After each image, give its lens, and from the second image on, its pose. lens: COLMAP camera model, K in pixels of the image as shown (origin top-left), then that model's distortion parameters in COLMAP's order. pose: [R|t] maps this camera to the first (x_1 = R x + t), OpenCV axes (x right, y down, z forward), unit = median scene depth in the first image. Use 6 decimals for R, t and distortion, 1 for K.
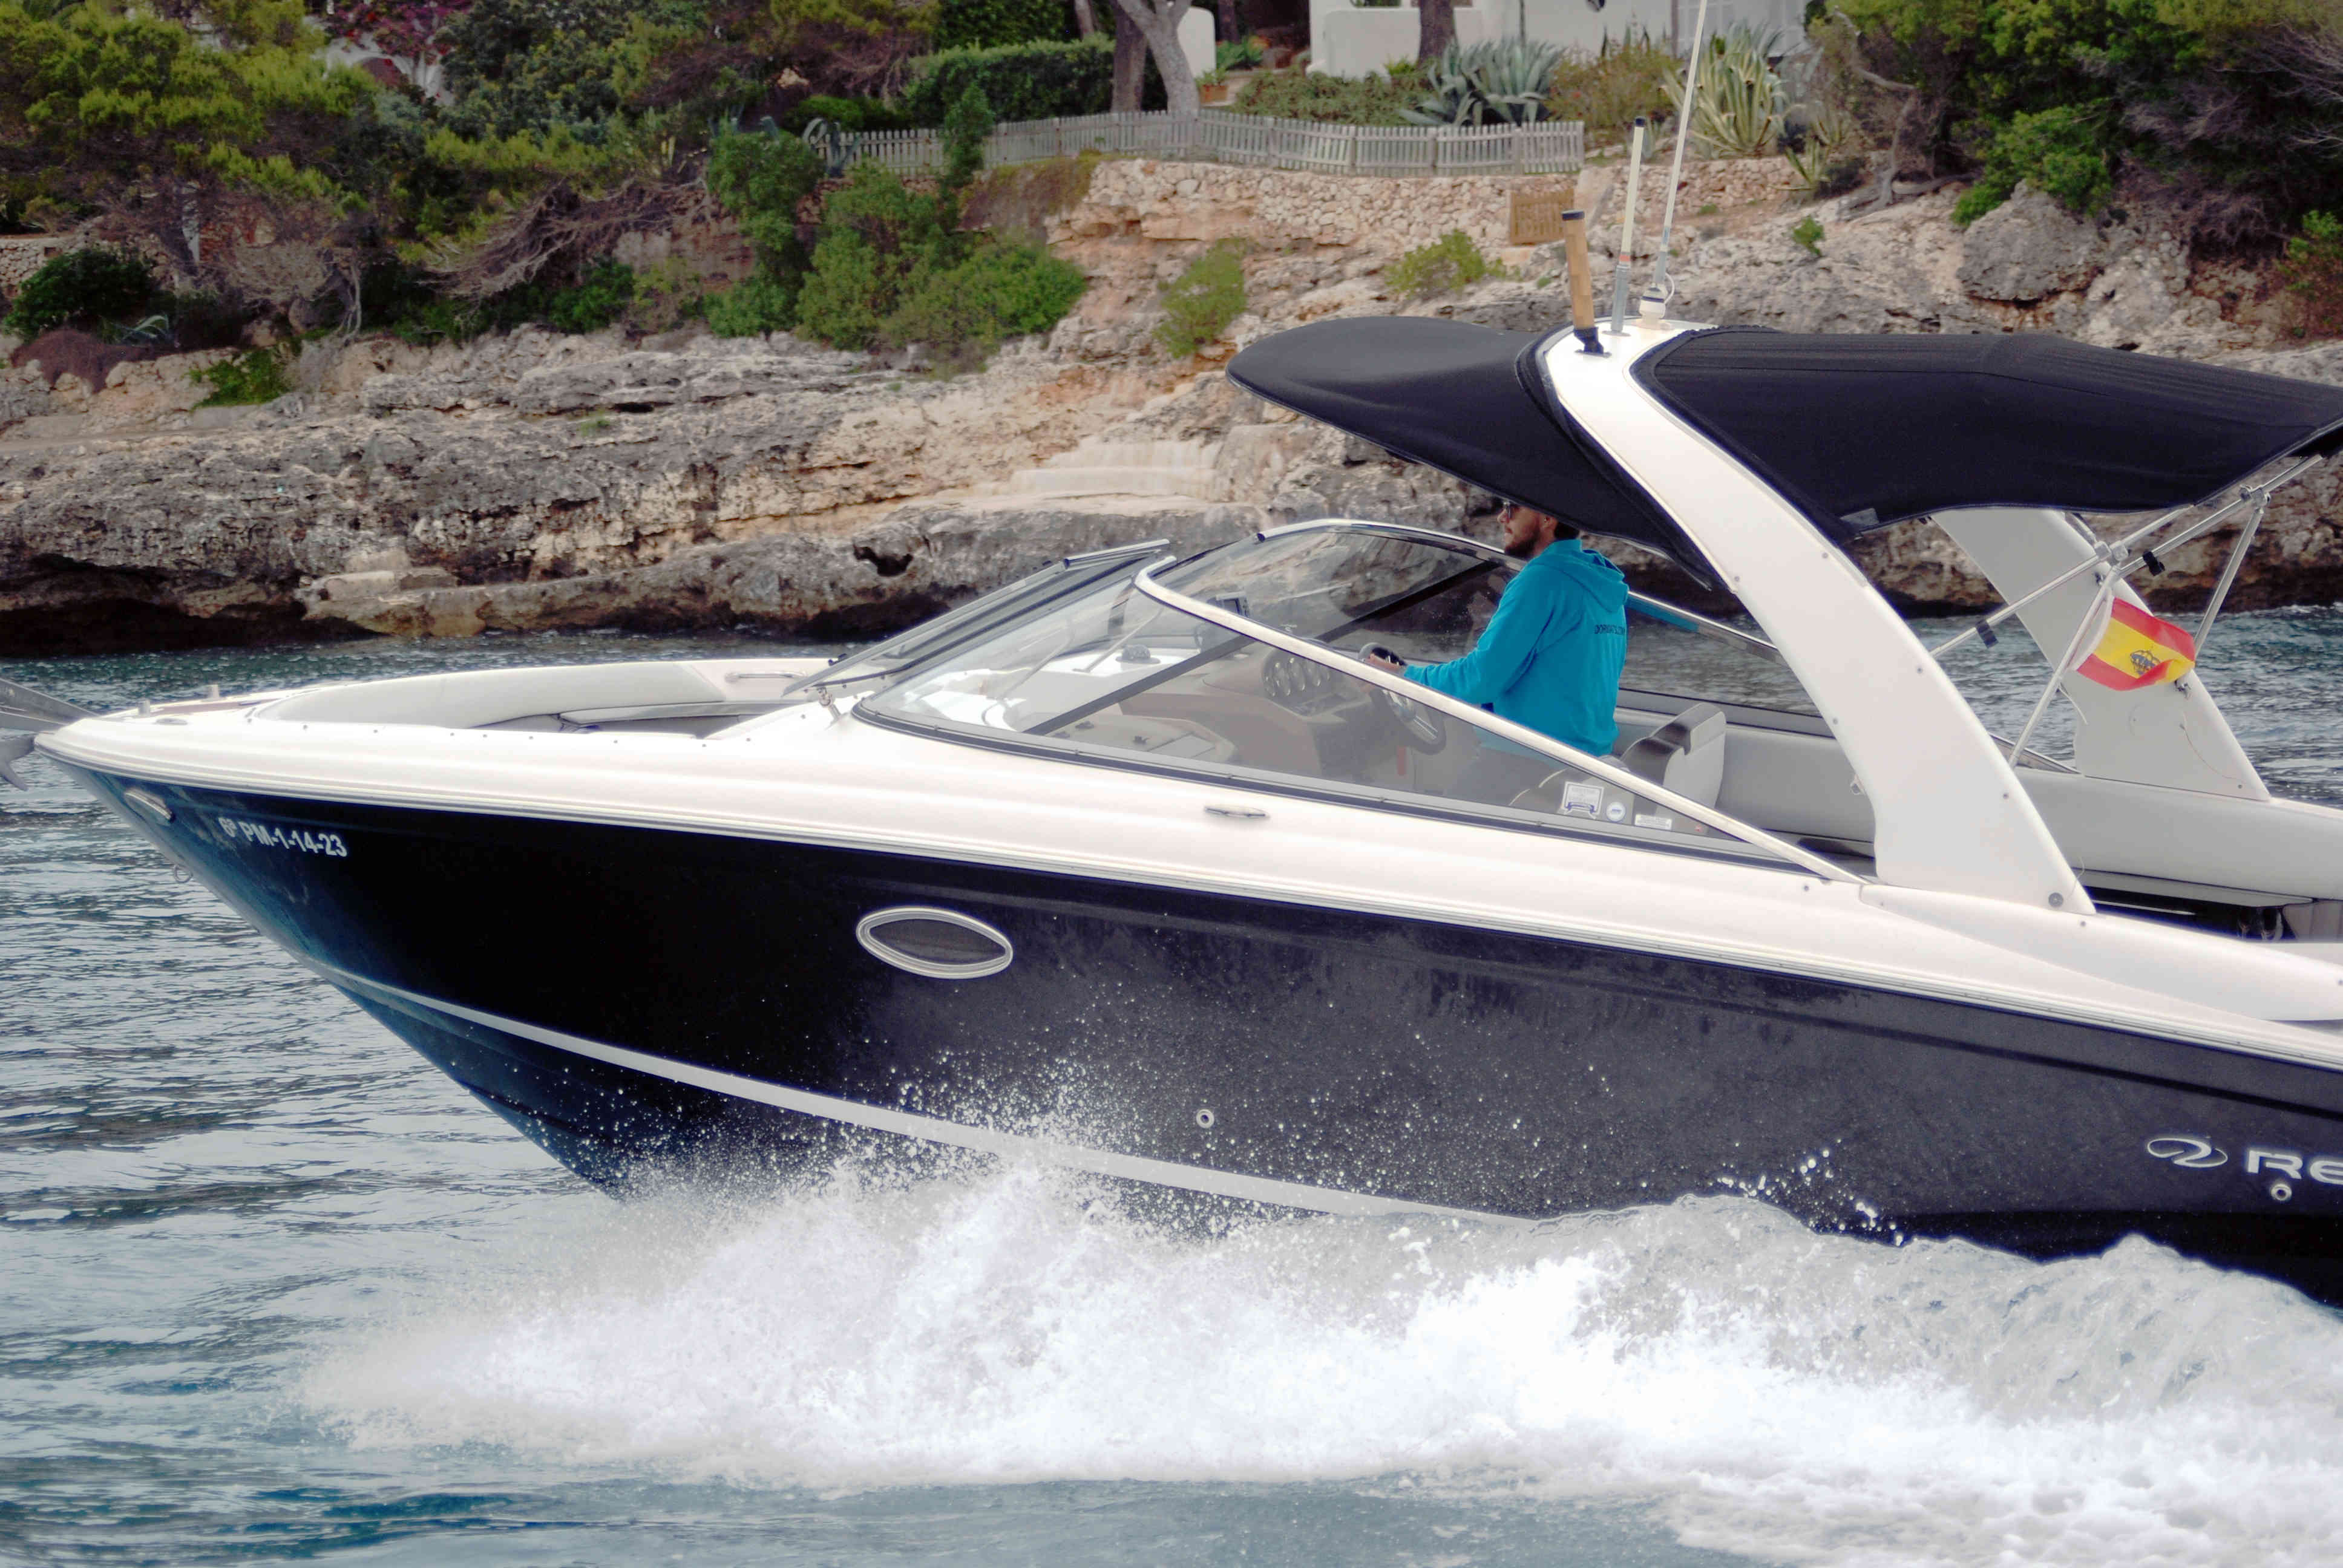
lens RADIAL K [[6923.6, 0, 1171.7], [0, 6923.6, 783.9], [0, 0, 1]] dist [-0.076977, 0.000000]
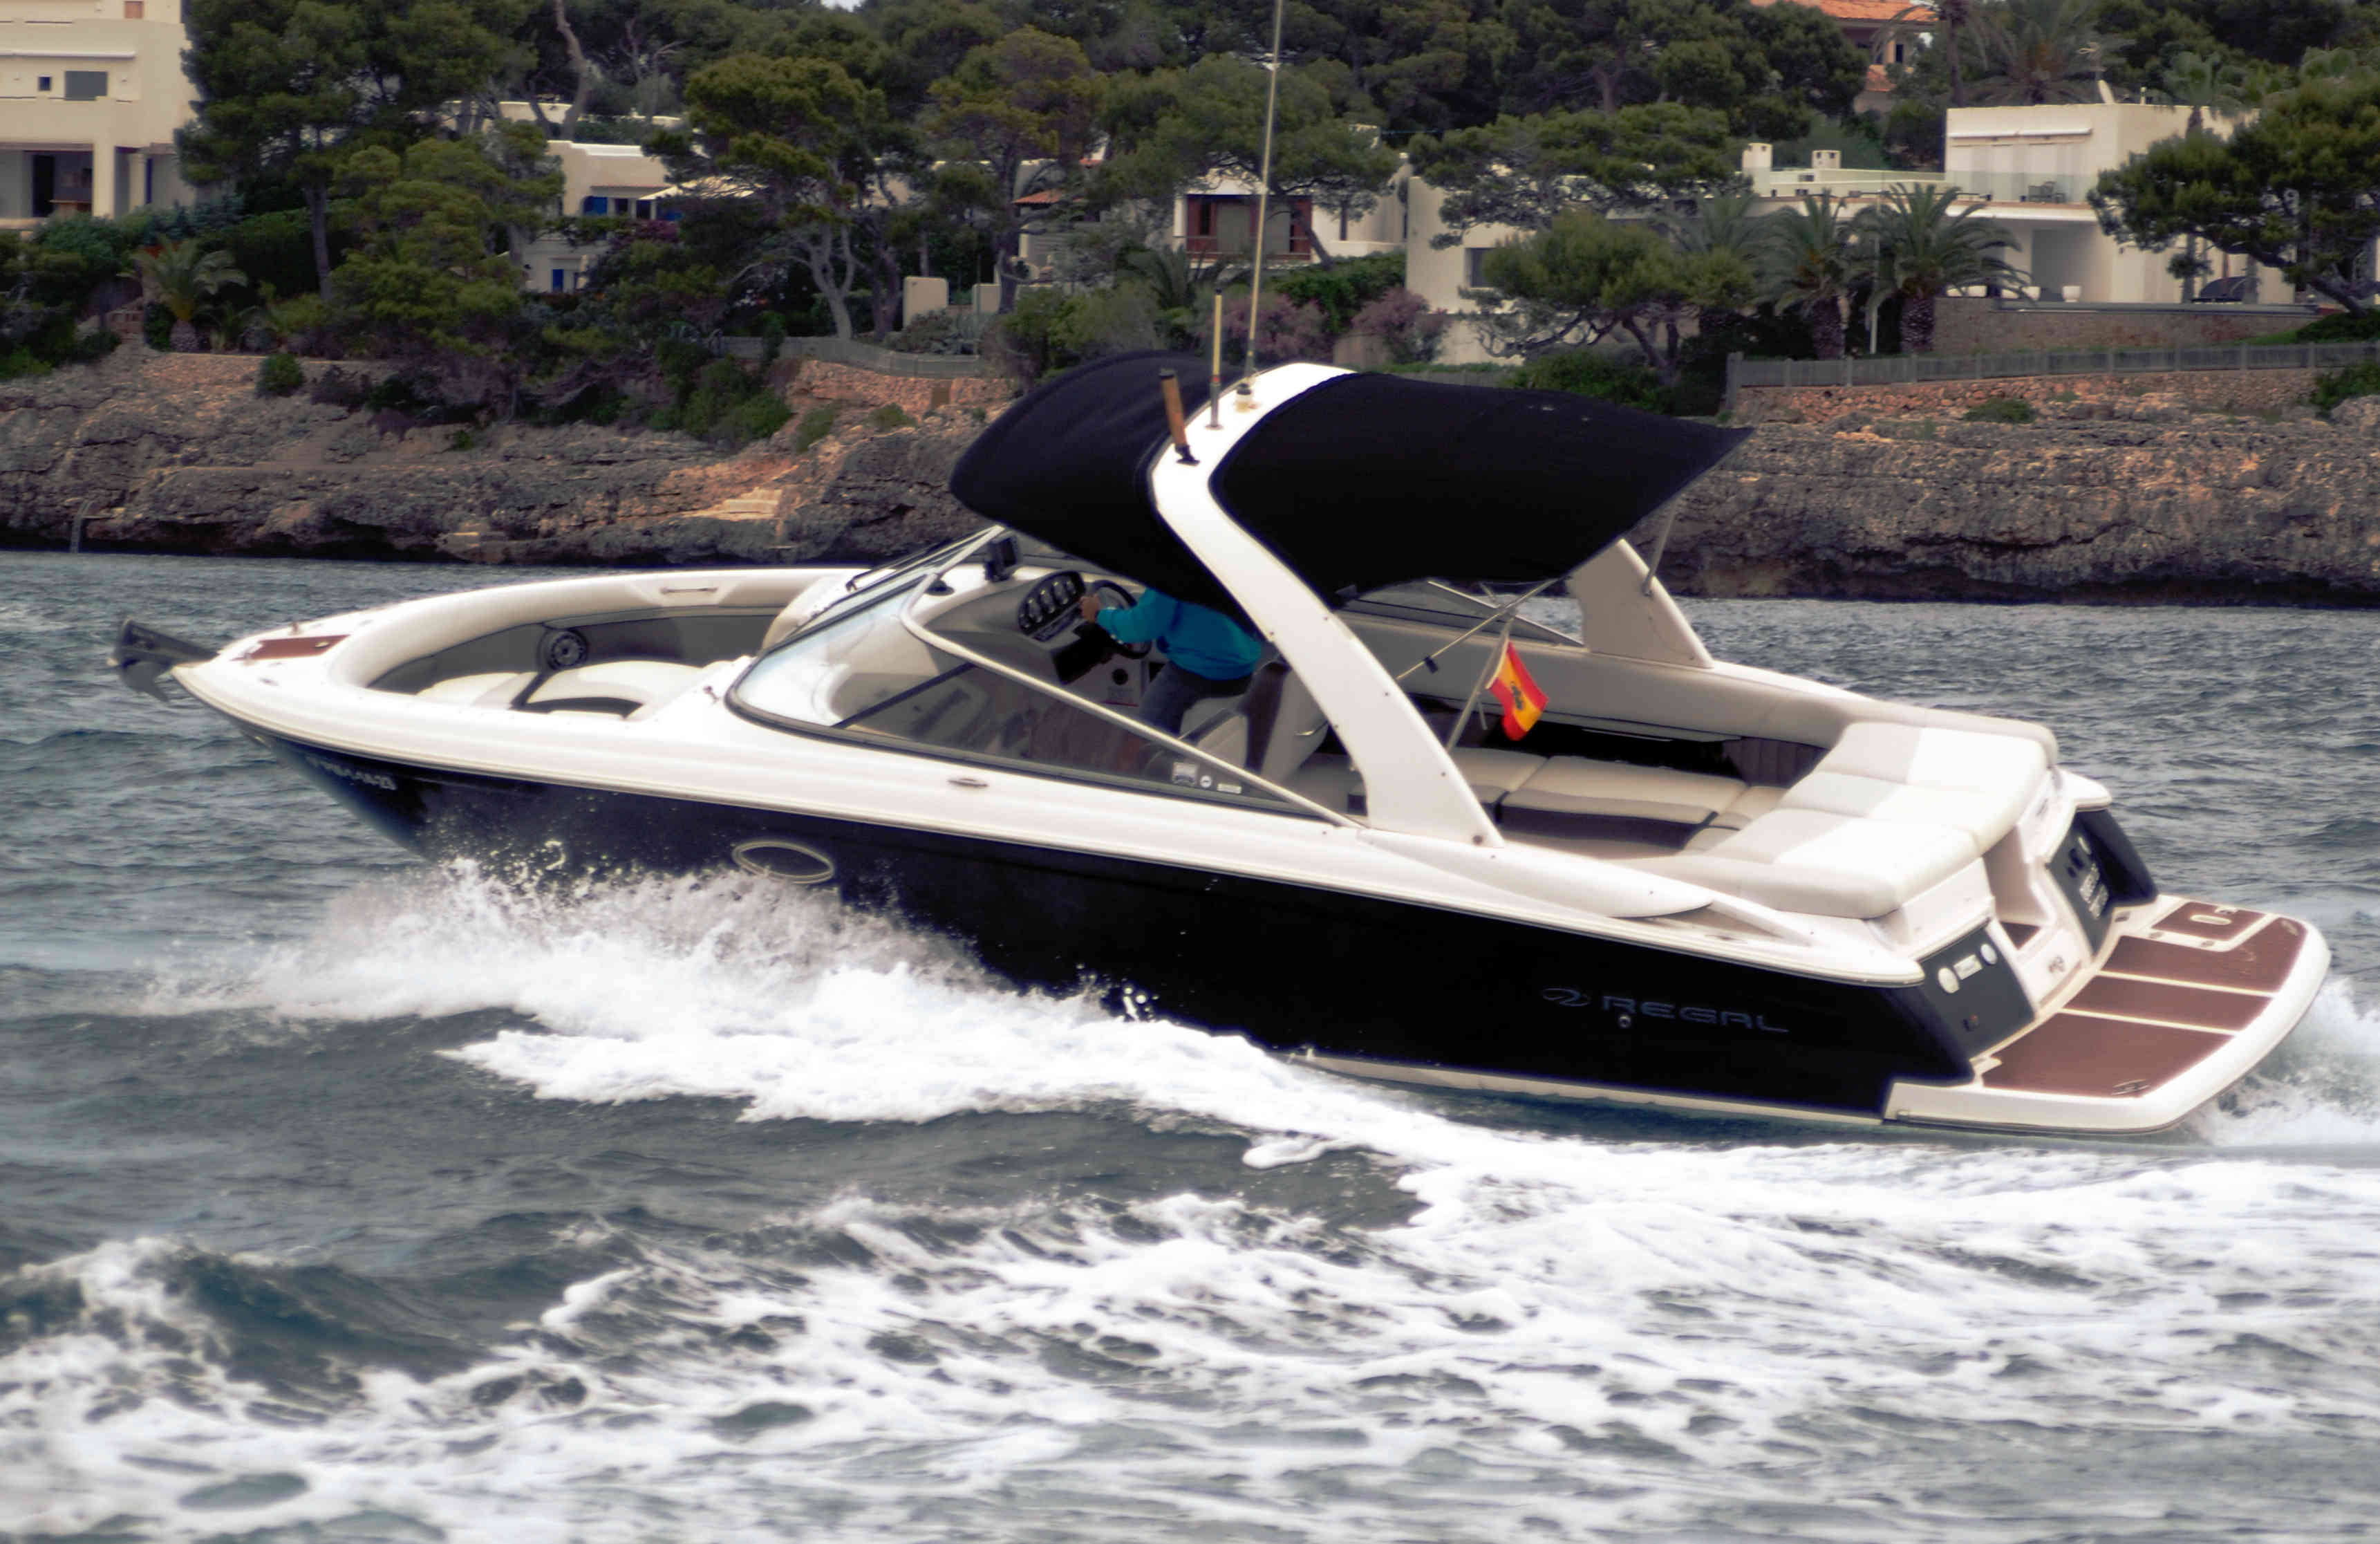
lens RADIAL K [[11908.1, 0, 1192.5], [0, 11908.1, 774.6], [0, 0, 1]] dist [1.072461, 0.000000]
pose [[0.967146, 0.050127, -0.249231, 1.006699], [-0.054993, 0.998407, -0.012593, 0.077585], [0.248203, 0.025885, 0.968362, -2.494887]]
